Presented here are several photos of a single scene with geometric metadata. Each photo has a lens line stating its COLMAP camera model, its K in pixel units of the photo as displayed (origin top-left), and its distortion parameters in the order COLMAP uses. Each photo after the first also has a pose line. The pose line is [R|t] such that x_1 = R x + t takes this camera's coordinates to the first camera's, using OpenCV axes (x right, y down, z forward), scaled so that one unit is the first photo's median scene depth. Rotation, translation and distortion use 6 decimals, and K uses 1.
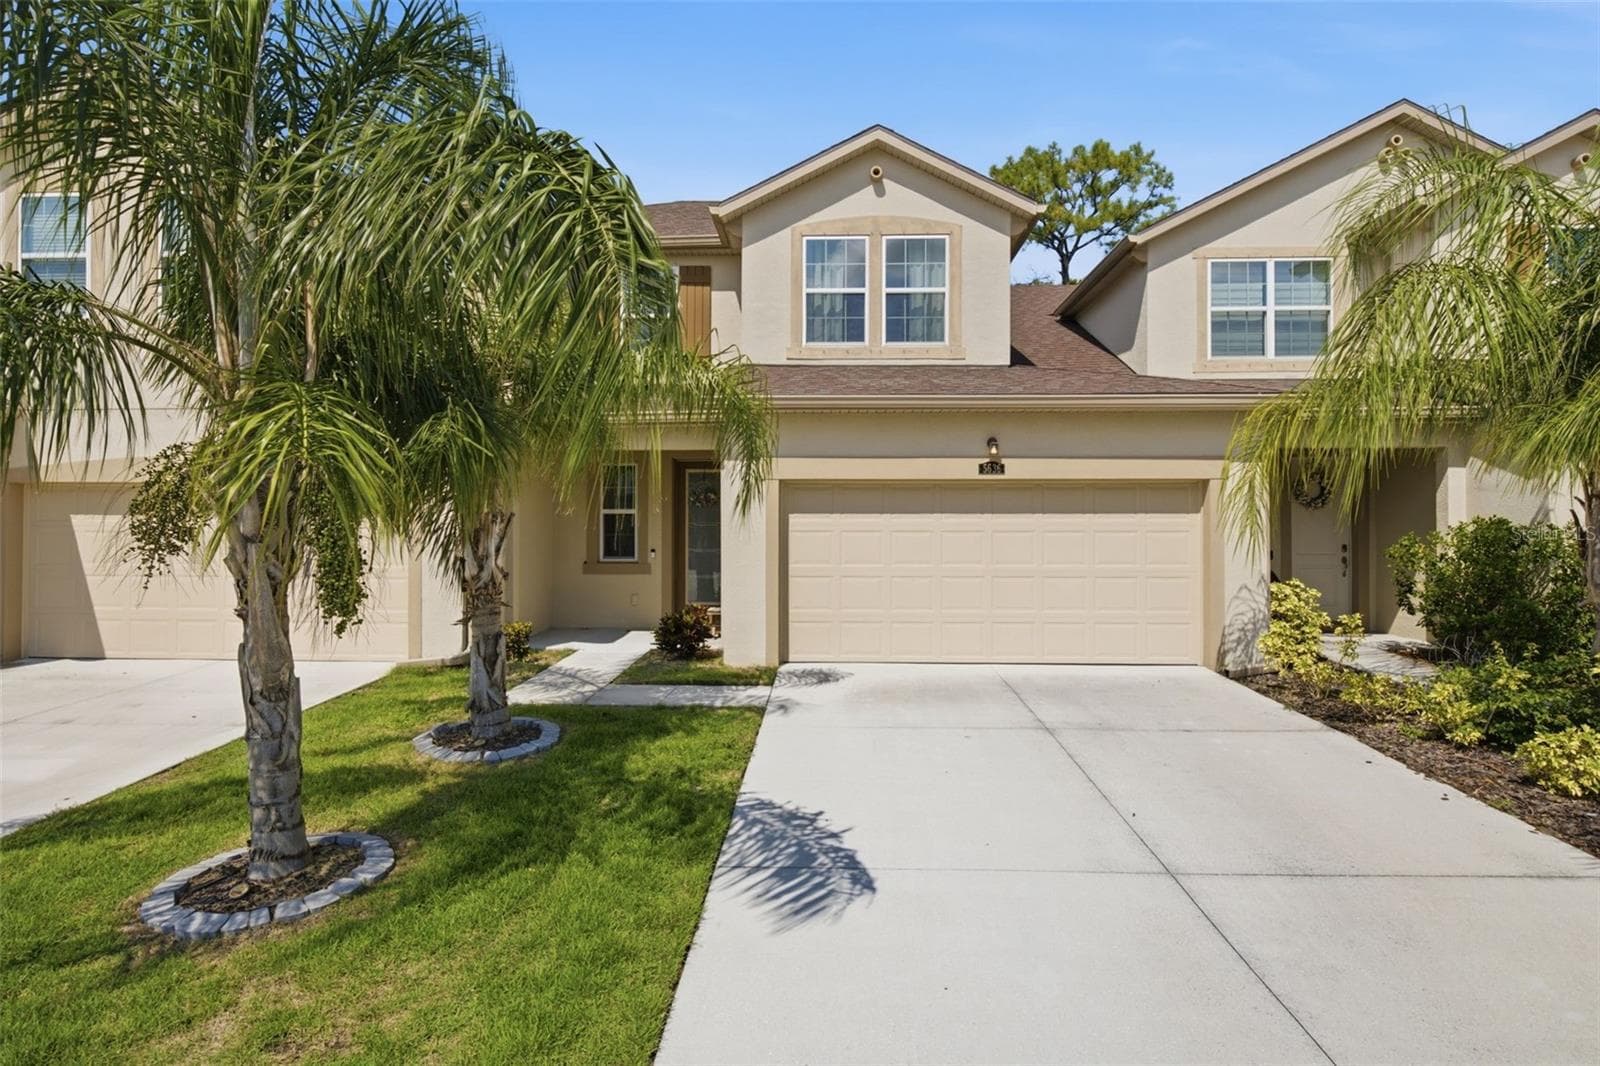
lens RADIAL K [[863.7, 0, 800.0], [0, 863.7, 533.0], [0, 0, 1]] dist [0.000695, -0.000844]
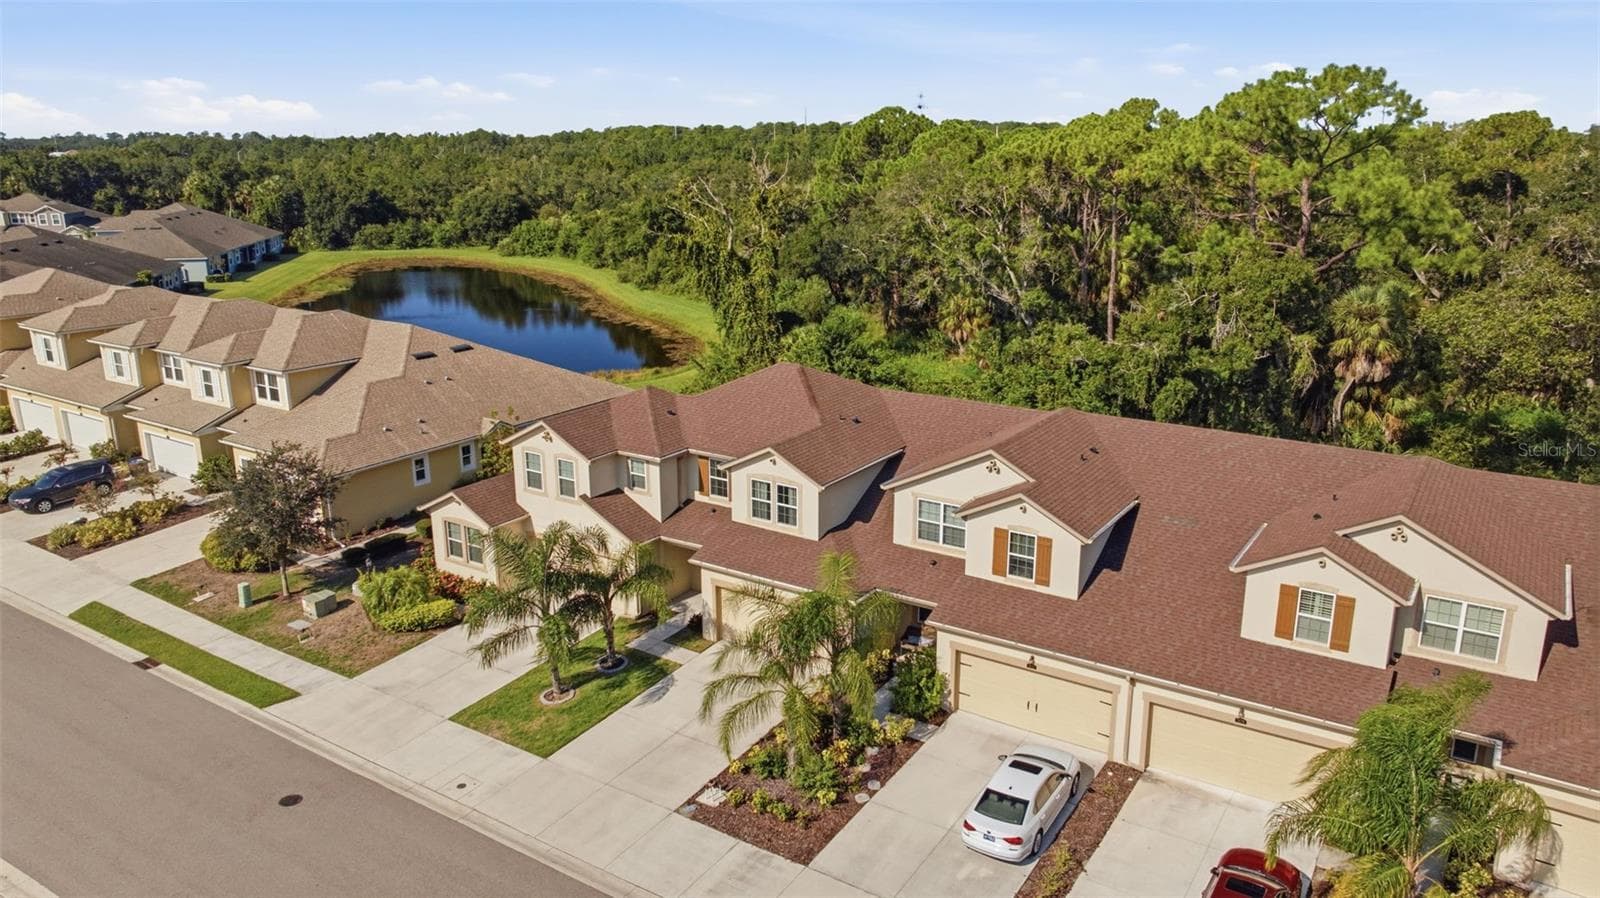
lens RADIAL K [[1130.0, 0, 798.2], [0, 1130.0, 428.5], [0, 0, 1]] dist [-0.021571, -0.001513]
pose [[0.856593, 0.129232, -0.499547, 4.643430], [0.003478, 0.966661, 0.256037, -3.499146], [0.515981, -0.221057, 0.827586, -4.365349]]
